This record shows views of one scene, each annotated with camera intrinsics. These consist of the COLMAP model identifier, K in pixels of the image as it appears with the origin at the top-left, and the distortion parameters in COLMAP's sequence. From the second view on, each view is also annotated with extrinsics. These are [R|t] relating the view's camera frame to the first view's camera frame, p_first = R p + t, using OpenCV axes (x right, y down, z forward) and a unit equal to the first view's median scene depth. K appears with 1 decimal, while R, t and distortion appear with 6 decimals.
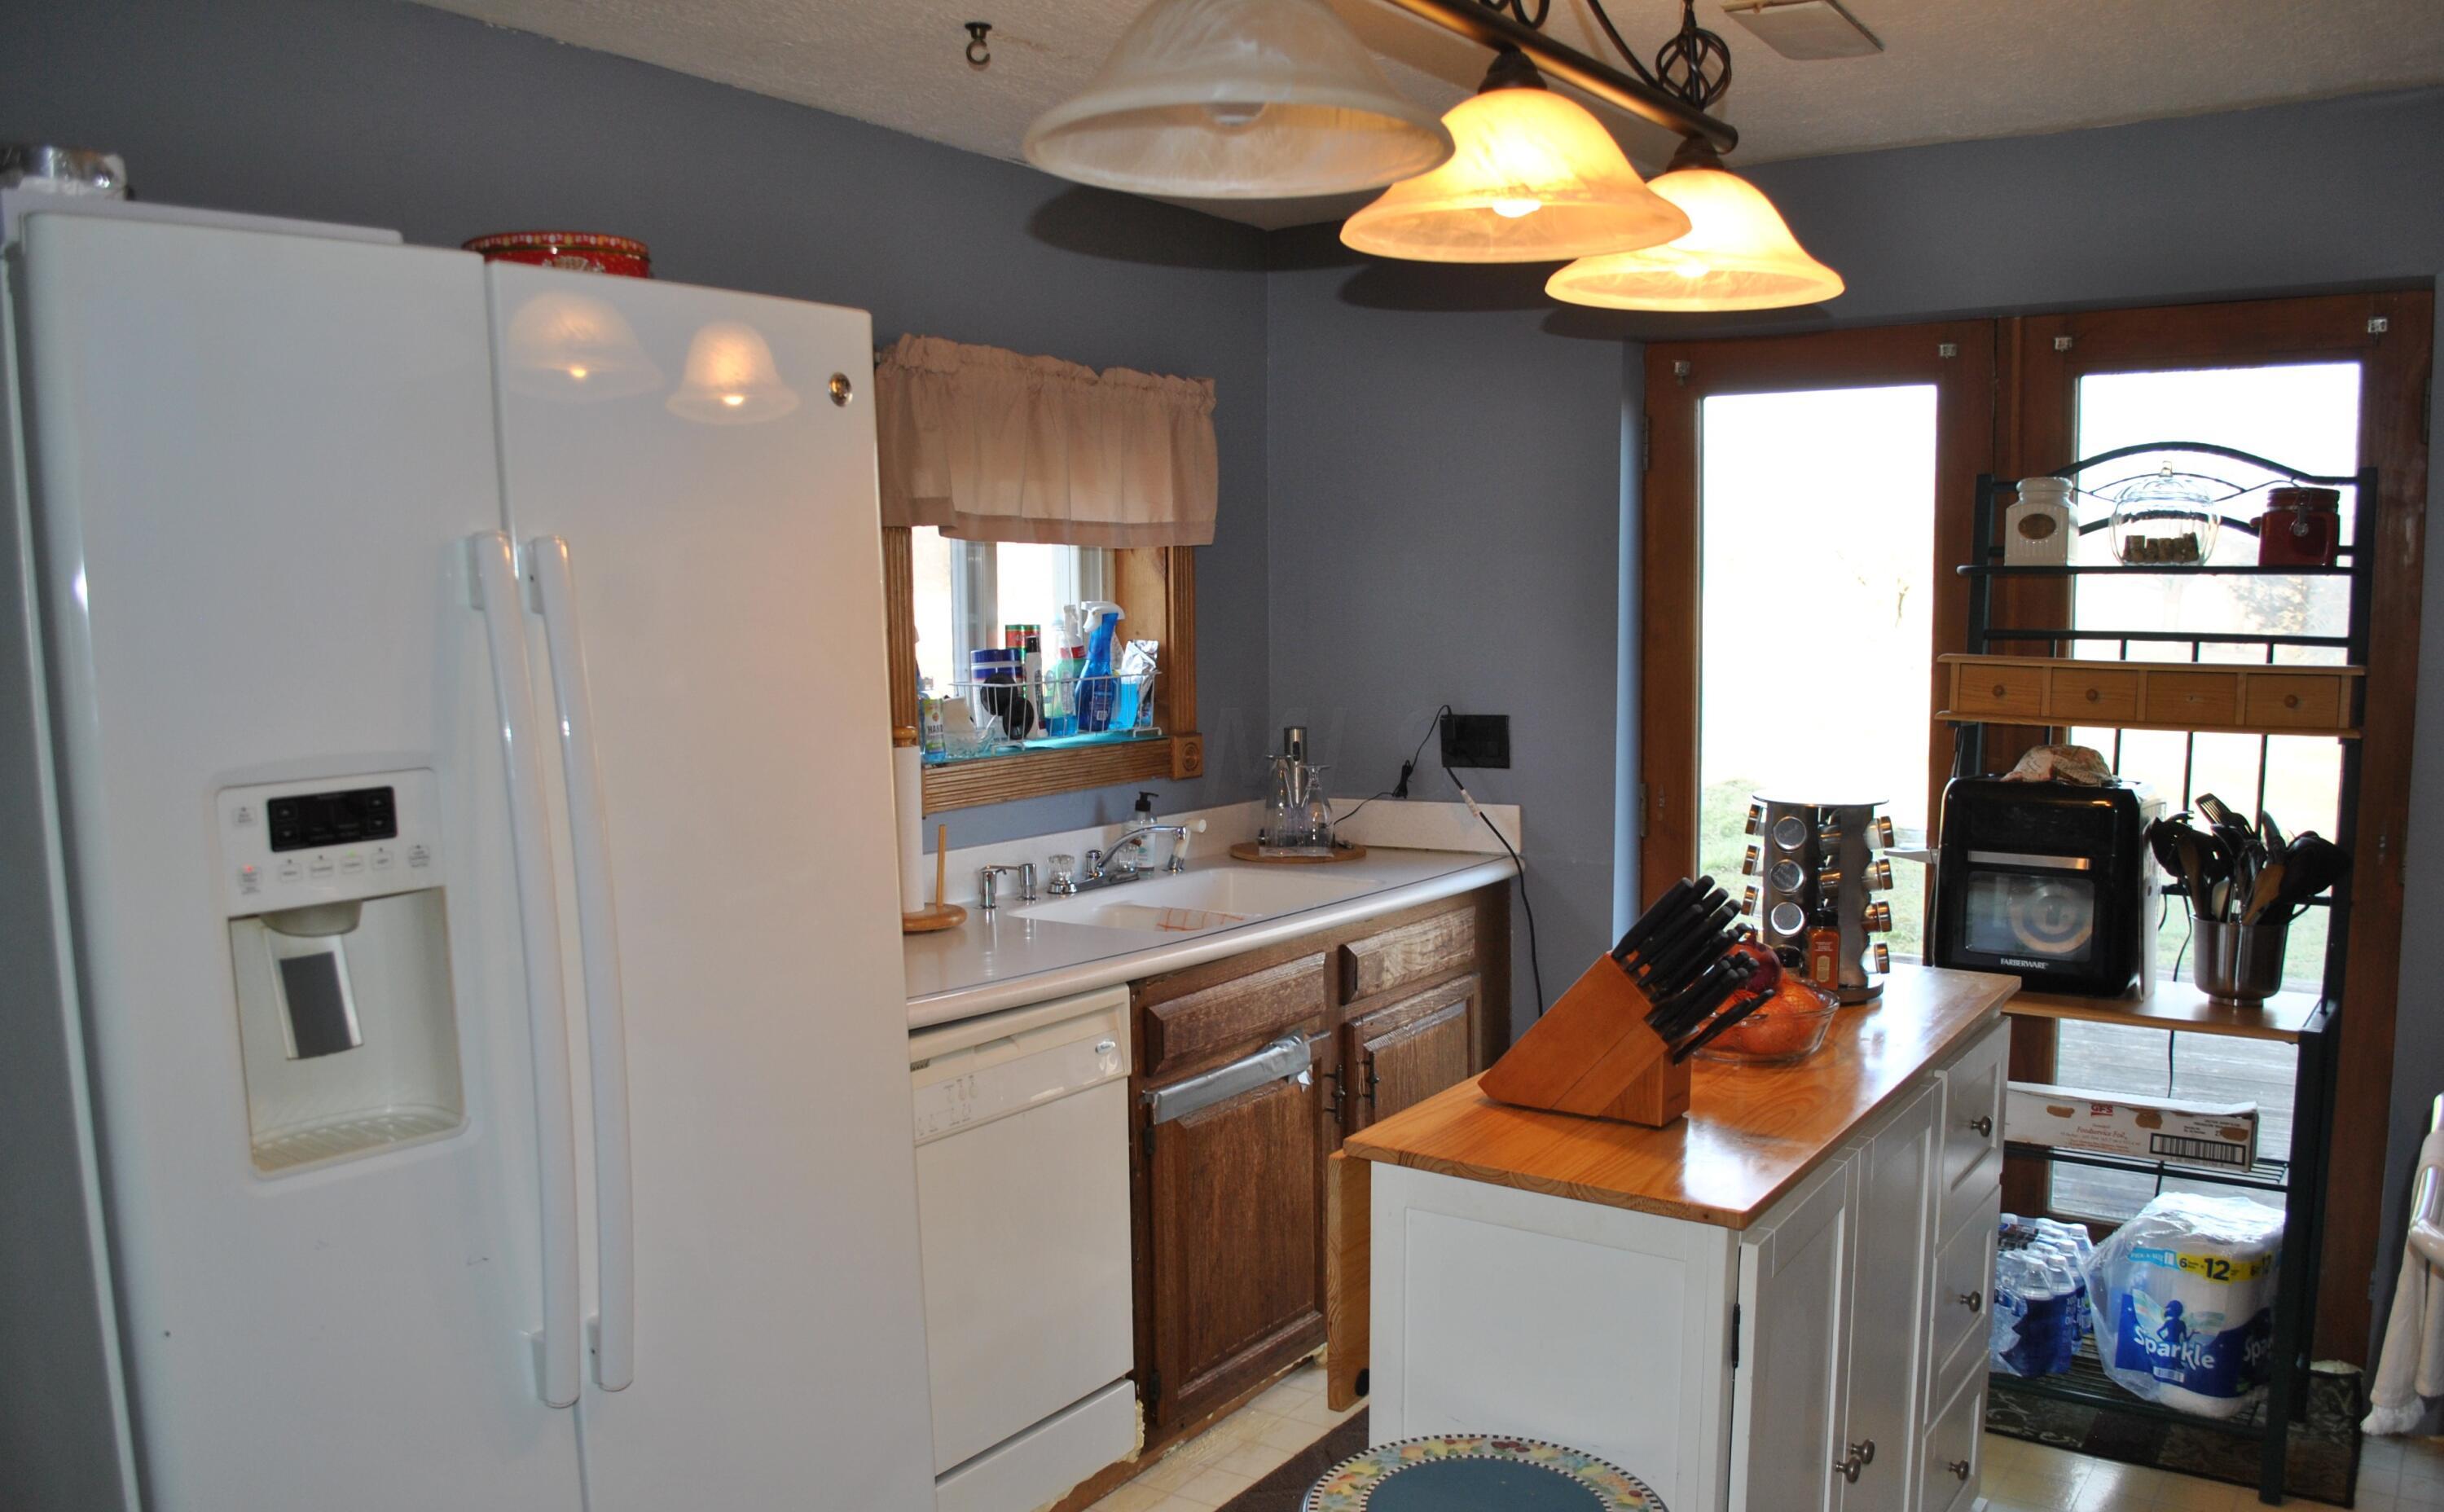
lens RADIAL K [[1981.1, 0, 1222.0], [0, 1981.1, 756.0], [0, 0, 1]] dist [-0.116607, 0.000493]
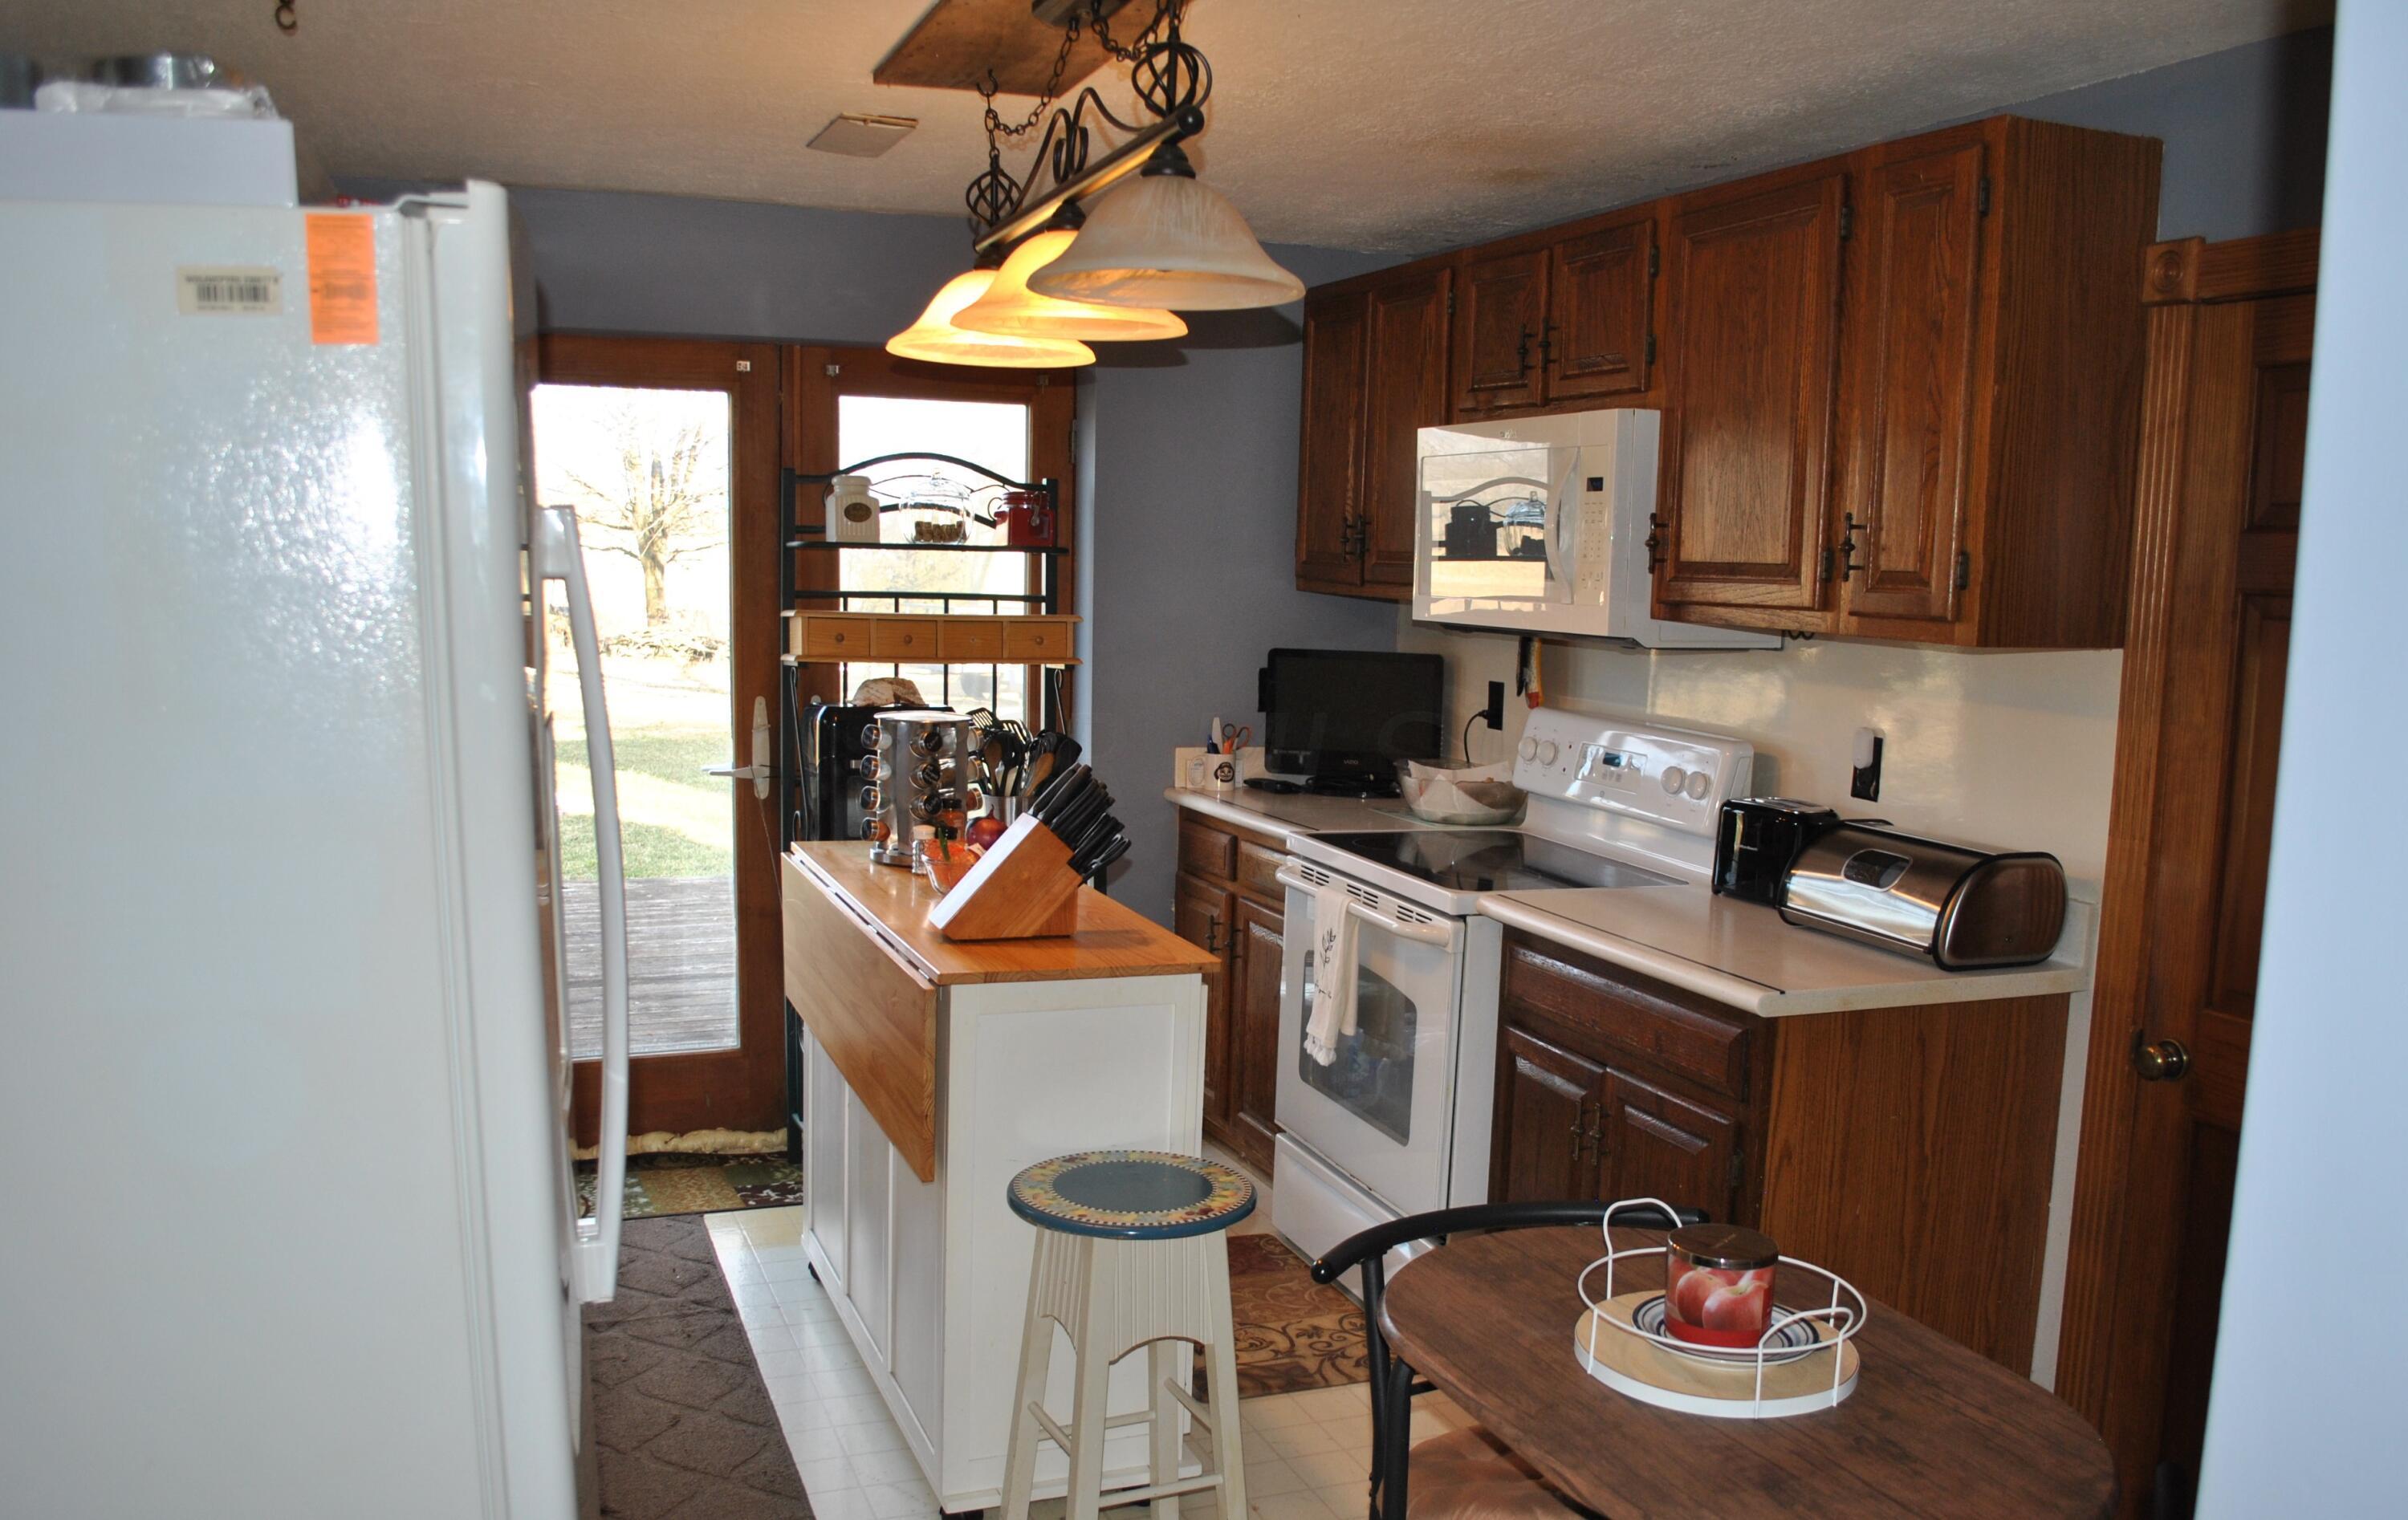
lens RADIAL K [[1960.6, 0, 1203.2], [0, 1960.6, 799.5], [0, 0, 1]] dist [-0.067813, 0.000647]
pose [[0.559275, -0.086750, 0.824431, -0.576367], [0.043929, 0.996214, 0.075025, -0.013400], [-0.827818, -0.005744, 0.560968, 0.053427]]
